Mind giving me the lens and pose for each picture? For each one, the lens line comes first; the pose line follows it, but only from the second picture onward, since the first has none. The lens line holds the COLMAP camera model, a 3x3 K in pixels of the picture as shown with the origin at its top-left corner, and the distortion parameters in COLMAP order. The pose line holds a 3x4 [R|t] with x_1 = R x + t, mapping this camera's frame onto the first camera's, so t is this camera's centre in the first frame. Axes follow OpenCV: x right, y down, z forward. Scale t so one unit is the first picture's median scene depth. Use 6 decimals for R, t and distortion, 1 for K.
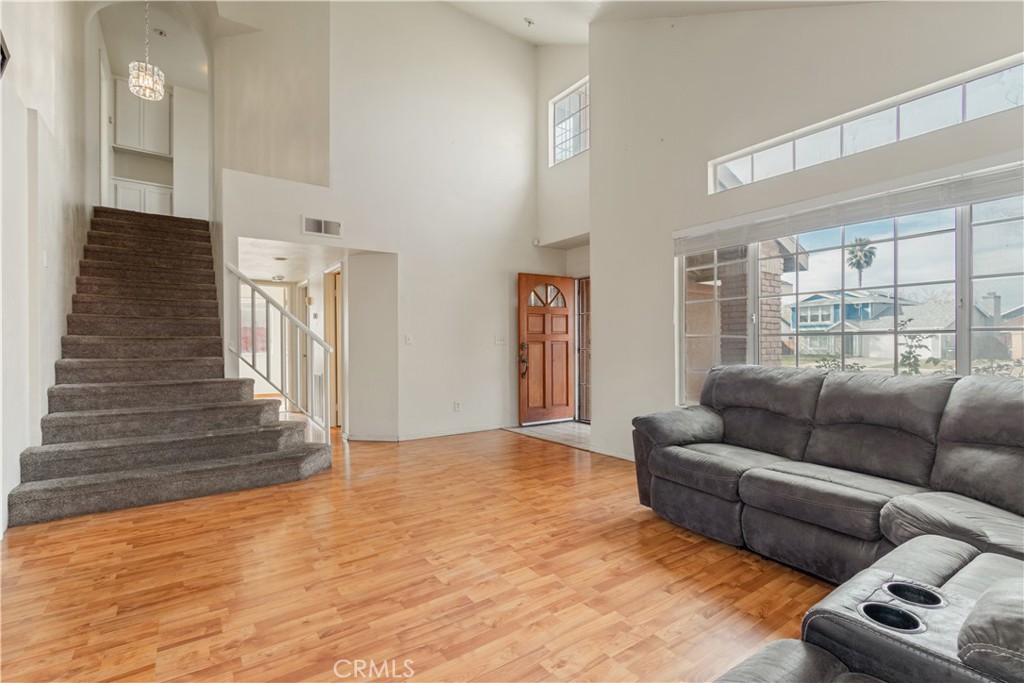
lens RADIAL K [[469.5, 0, 512.7], [0, 469.5, 339.0], [0, 0, 1]] dist [0.003275, -0.000079]
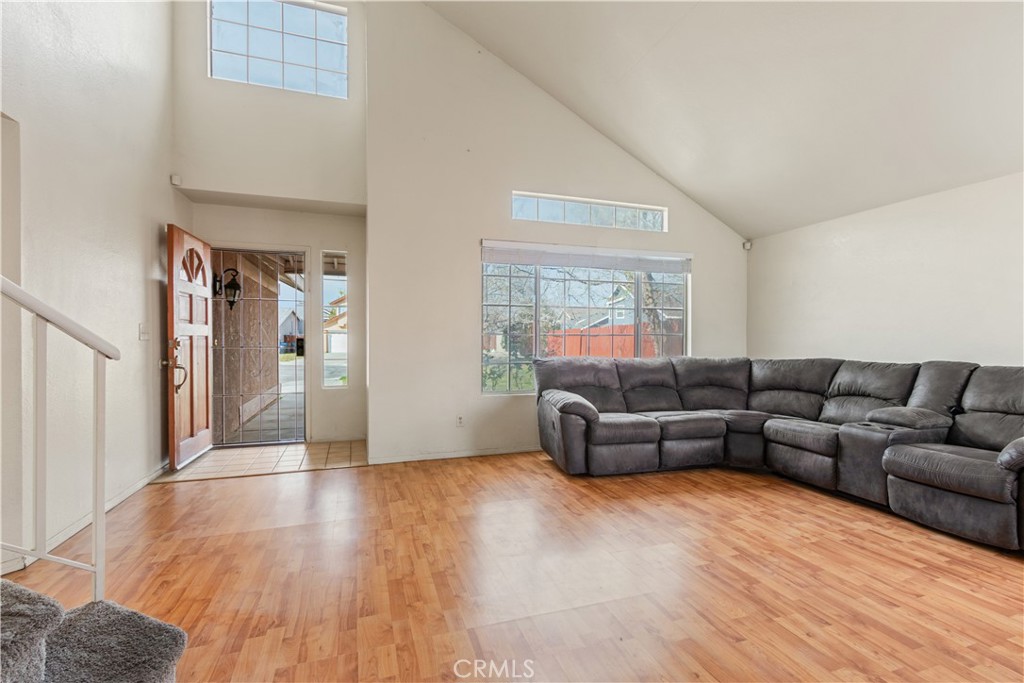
lens RADIAL K [[469.5, 0, 508.7], [0, 469.5, 341.0], [0, 0, 1]] dist [0.003275, -0.000079]
pose [[0.278415, 0.000895, 0.960461, -1.368209], [-0.019854, 0.999791, 0.004823, 0.004743], [-0.960256, -0.020412, 0.278374, 1.186550]]
